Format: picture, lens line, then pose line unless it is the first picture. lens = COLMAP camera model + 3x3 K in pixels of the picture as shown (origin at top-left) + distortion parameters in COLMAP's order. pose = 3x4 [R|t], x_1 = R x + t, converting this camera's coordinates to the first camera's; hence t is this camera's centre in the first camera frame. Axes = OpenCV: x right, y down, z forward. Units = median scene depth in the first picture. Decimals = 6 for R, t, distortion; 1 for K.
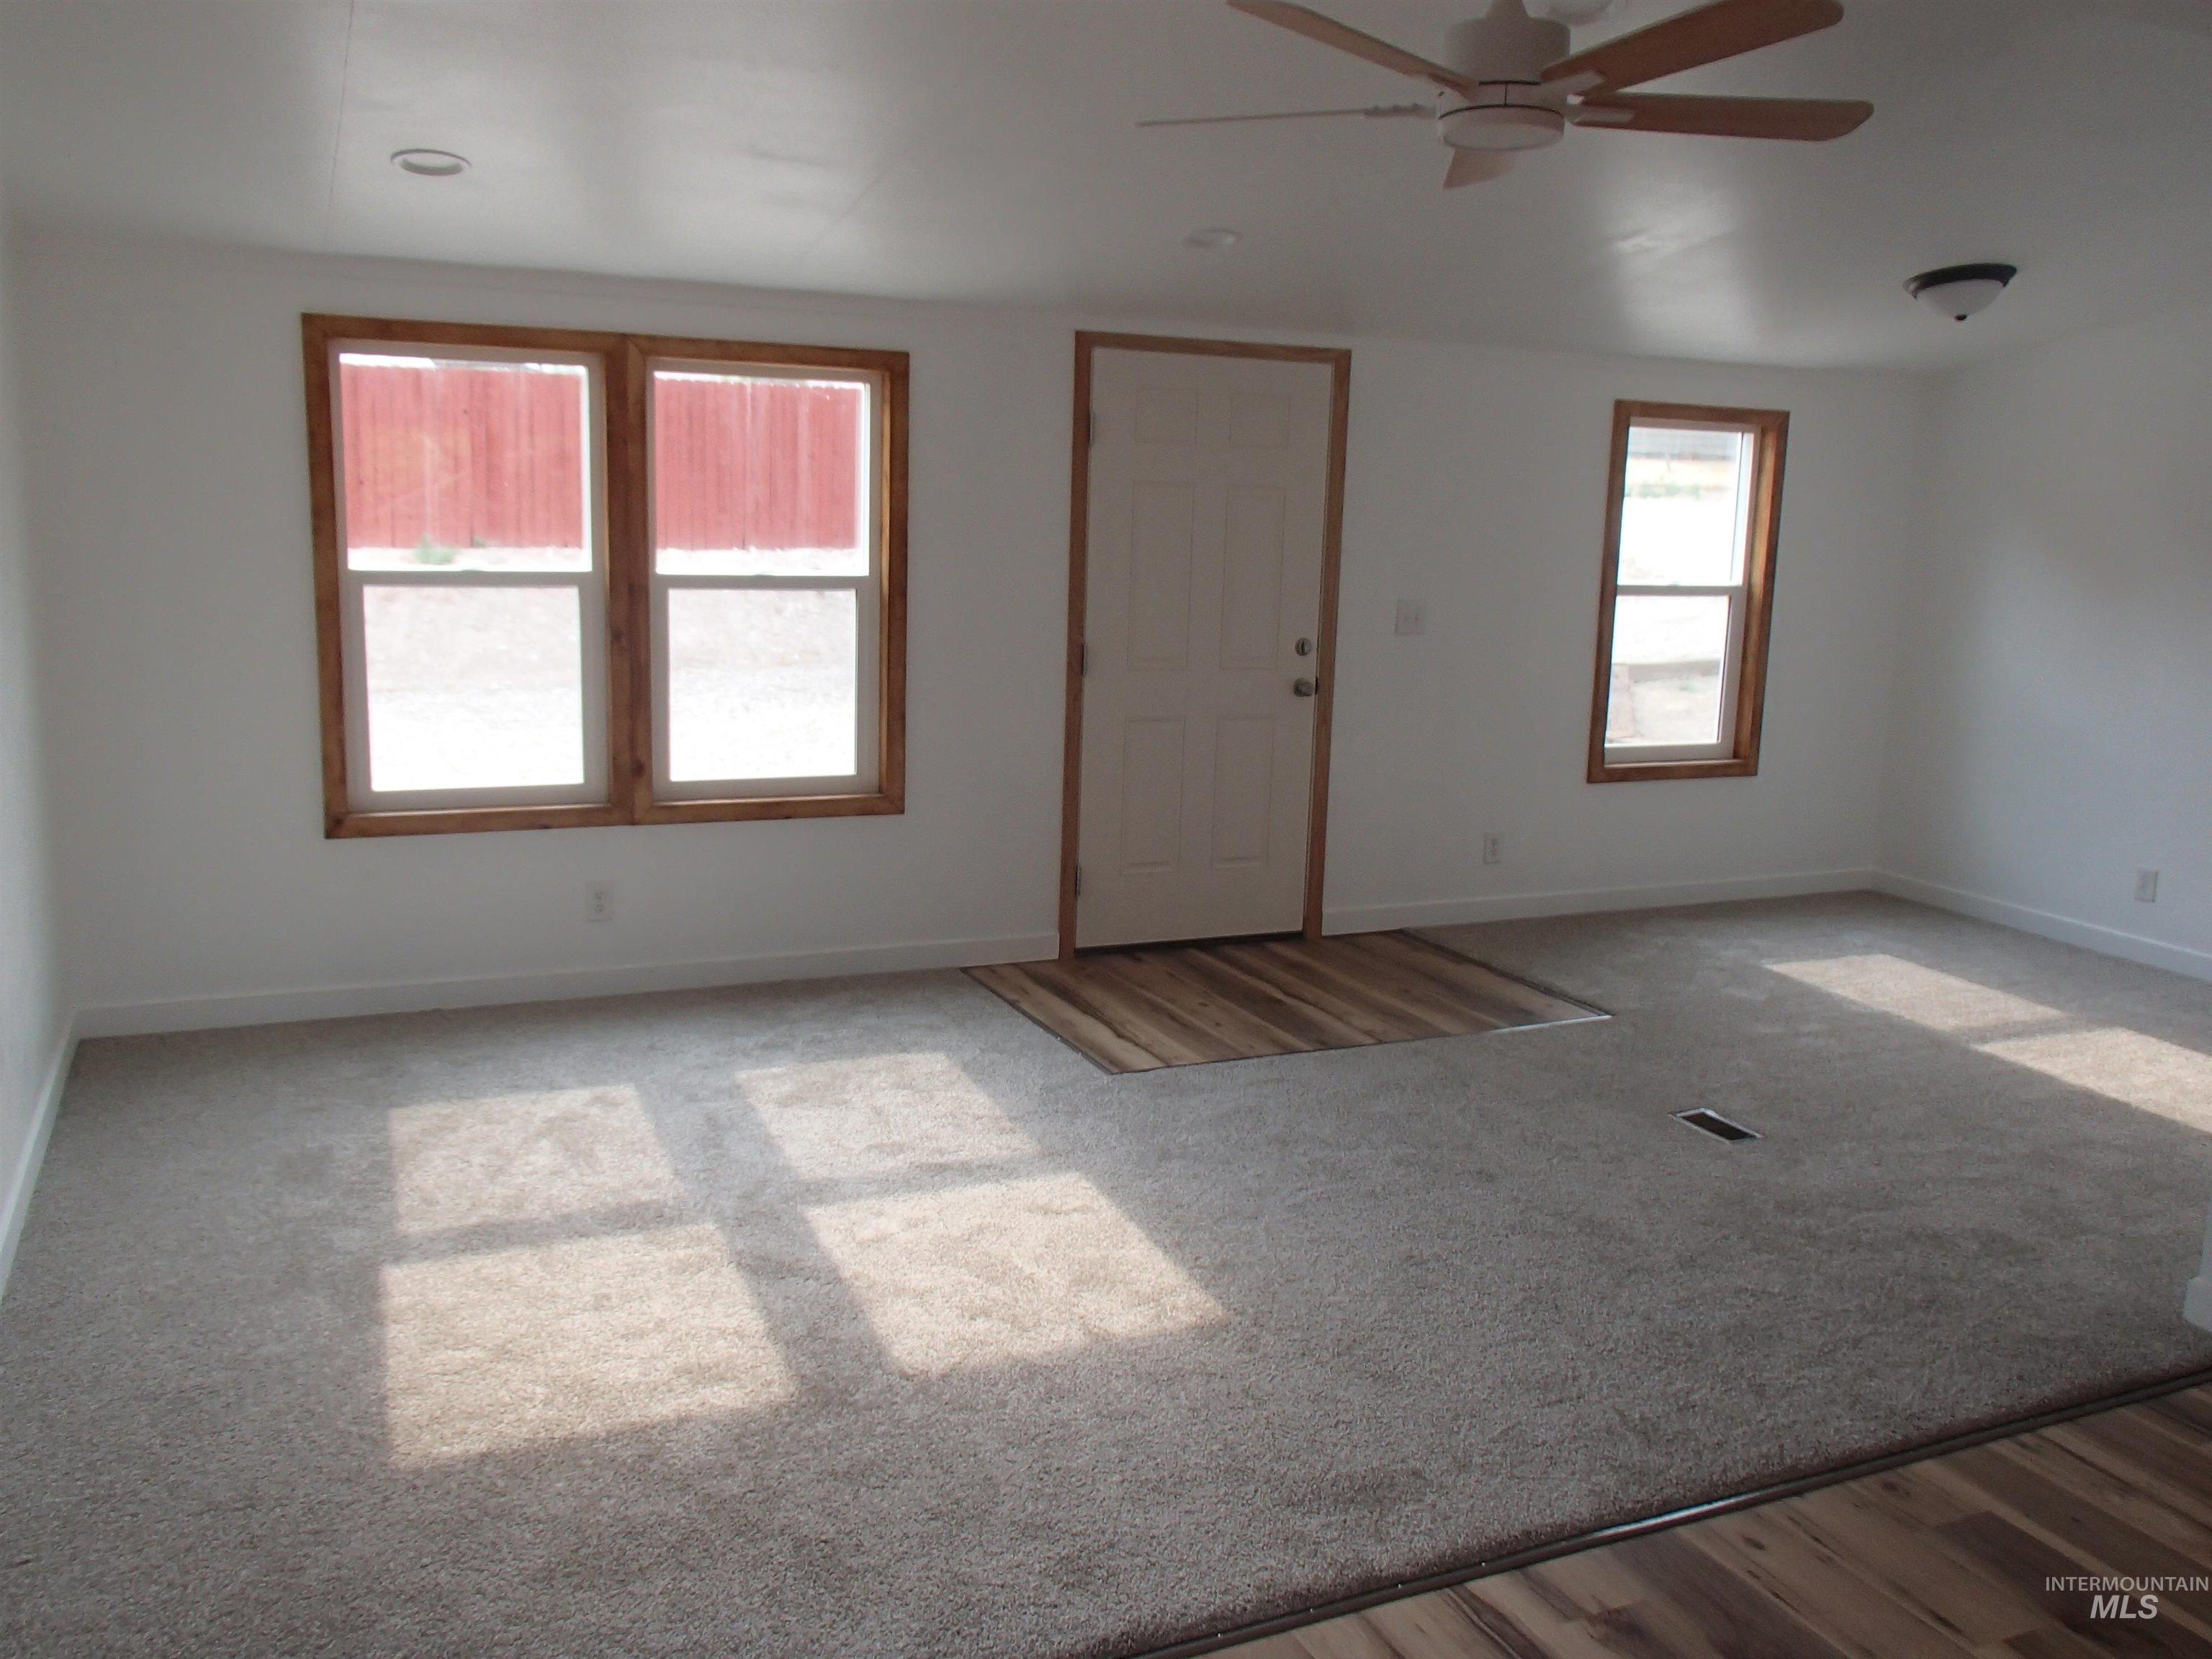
lens RADIAL K [[1838.1, 0, 1100.5], [0, 1838.1, 831.6], [0, 0, 1]] dist [-0.022909, 0.031014]
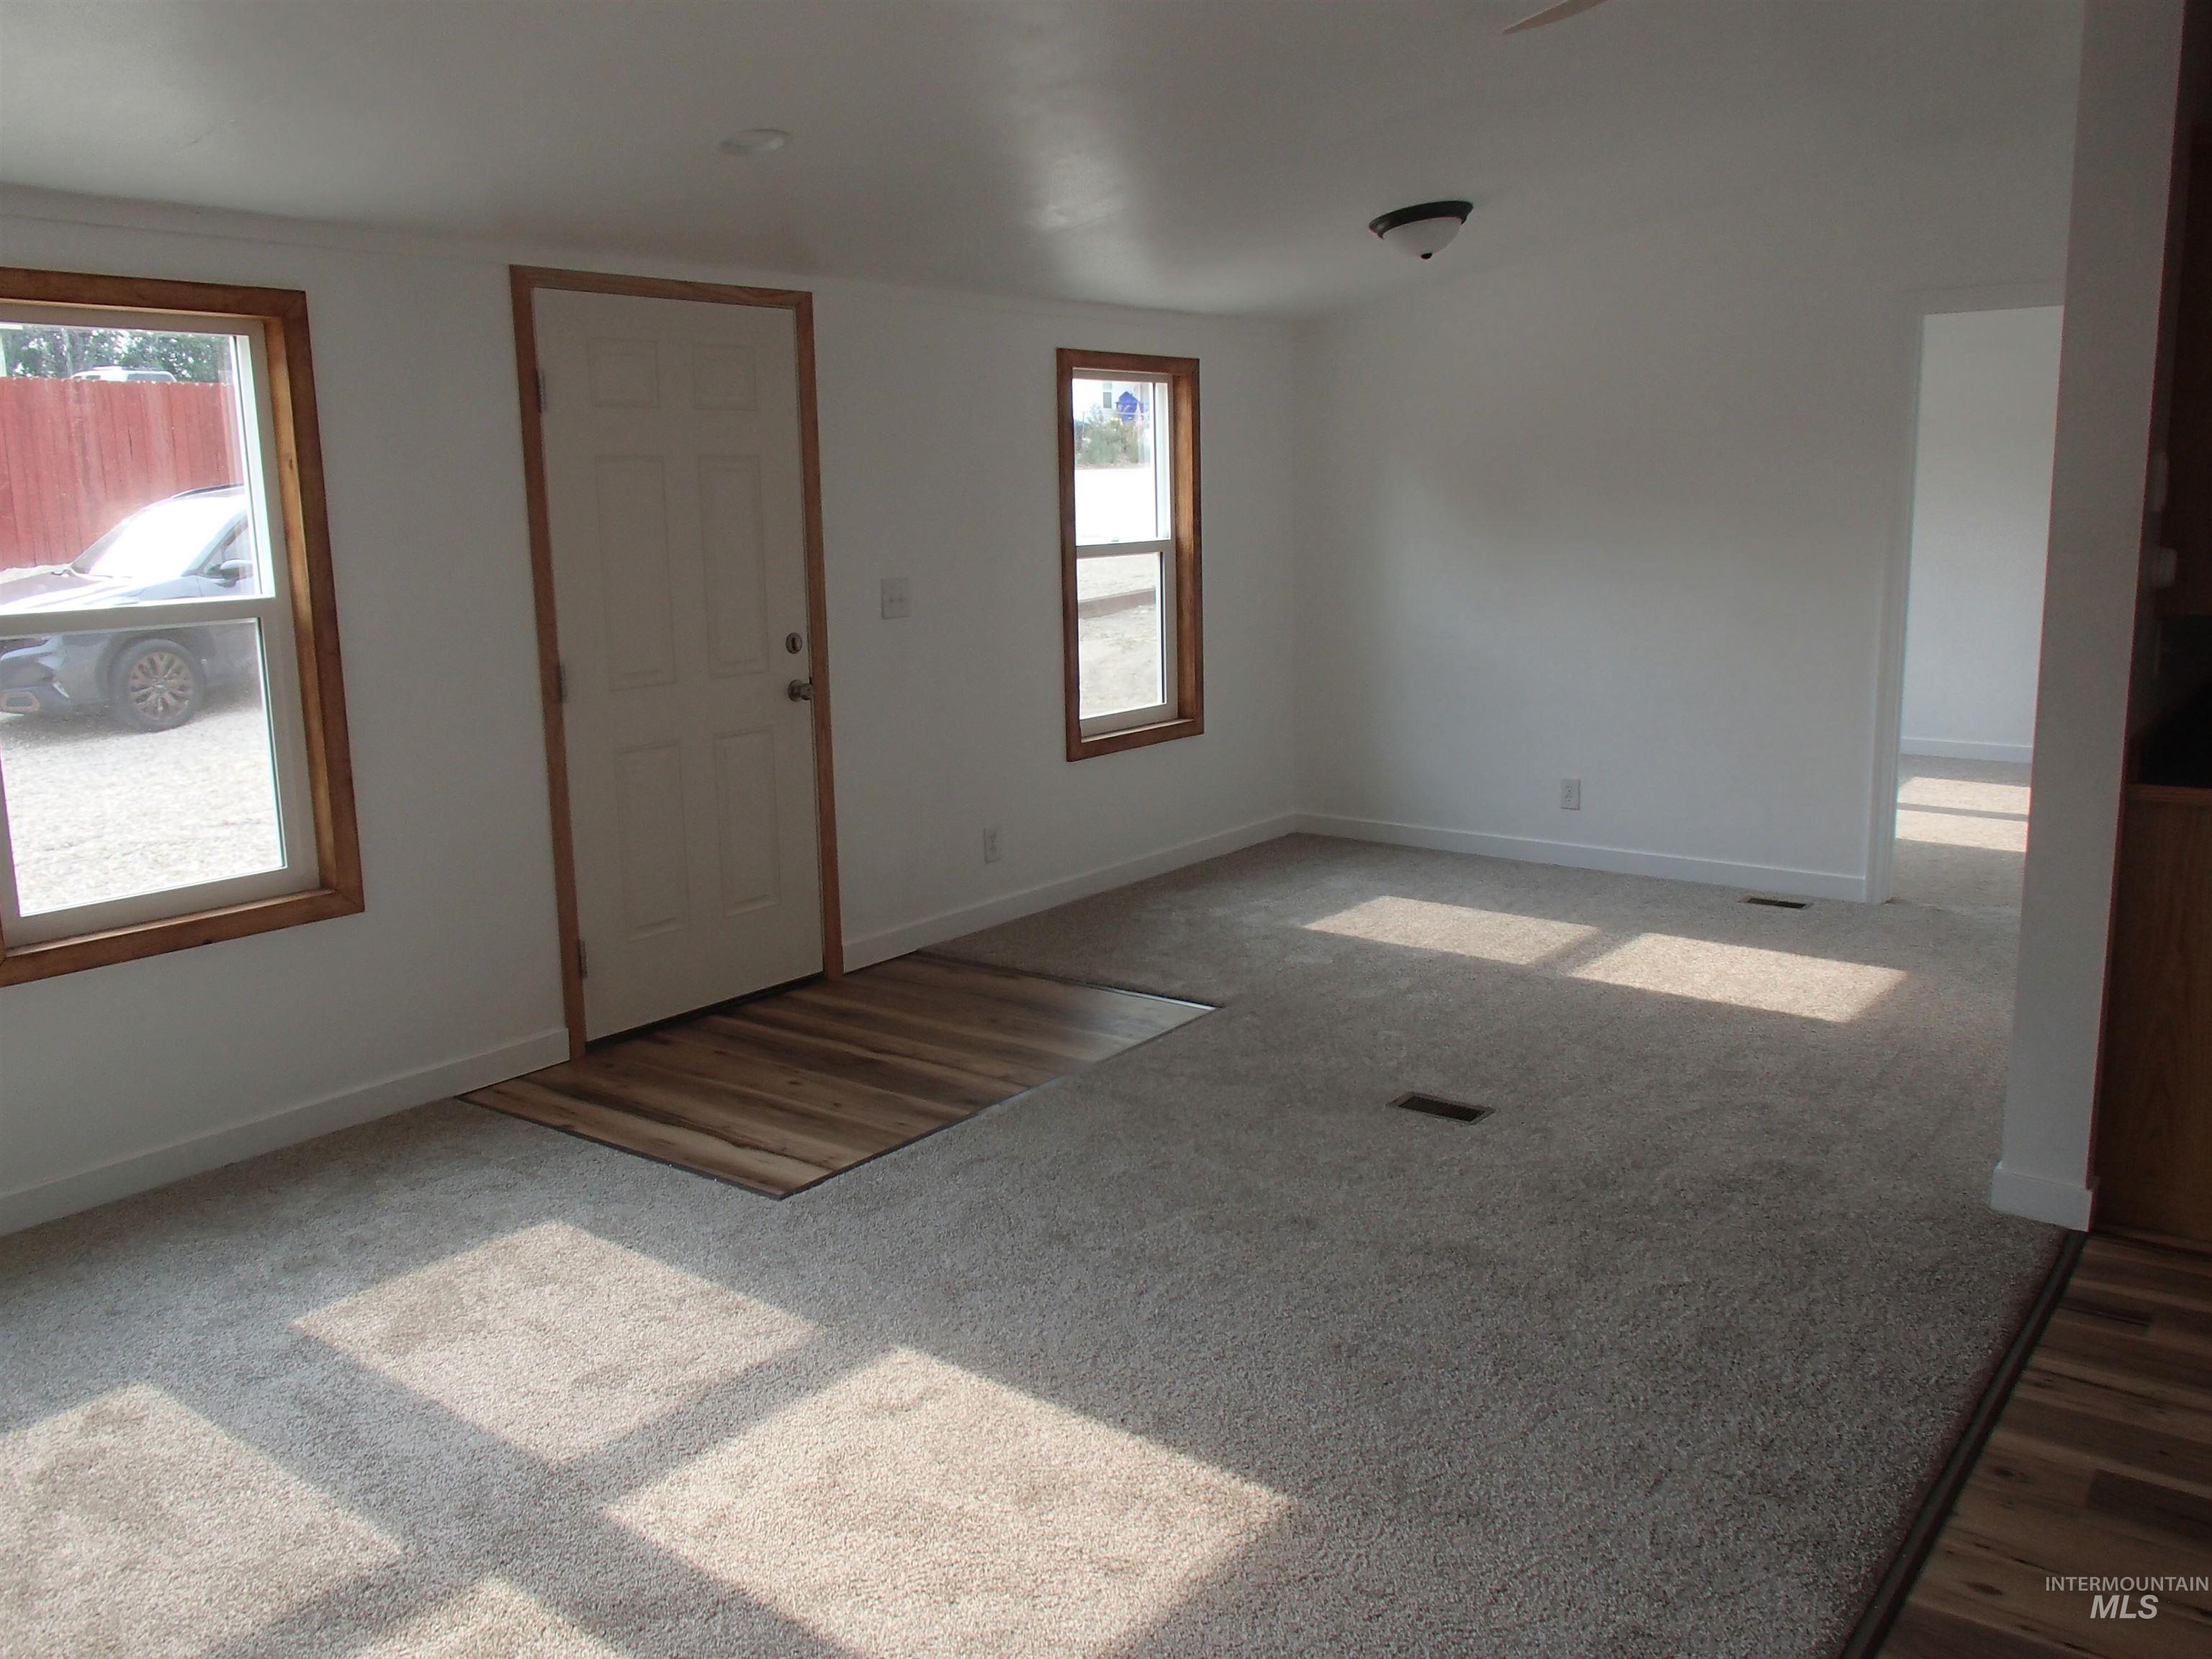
lens RADIAL K [[1838.1, 0, 1109.5], [0, 1838.1, 834.9], [0, 0, 1]] dist [-0.022909, 0.031014]
pose [[0.874189, -0.136972, 0.465868, -0.193812], [0.130617, 0.990361, 0.046082, -0.036716], [-0.467689, 0.020566, 0.883654, 0.204265]]
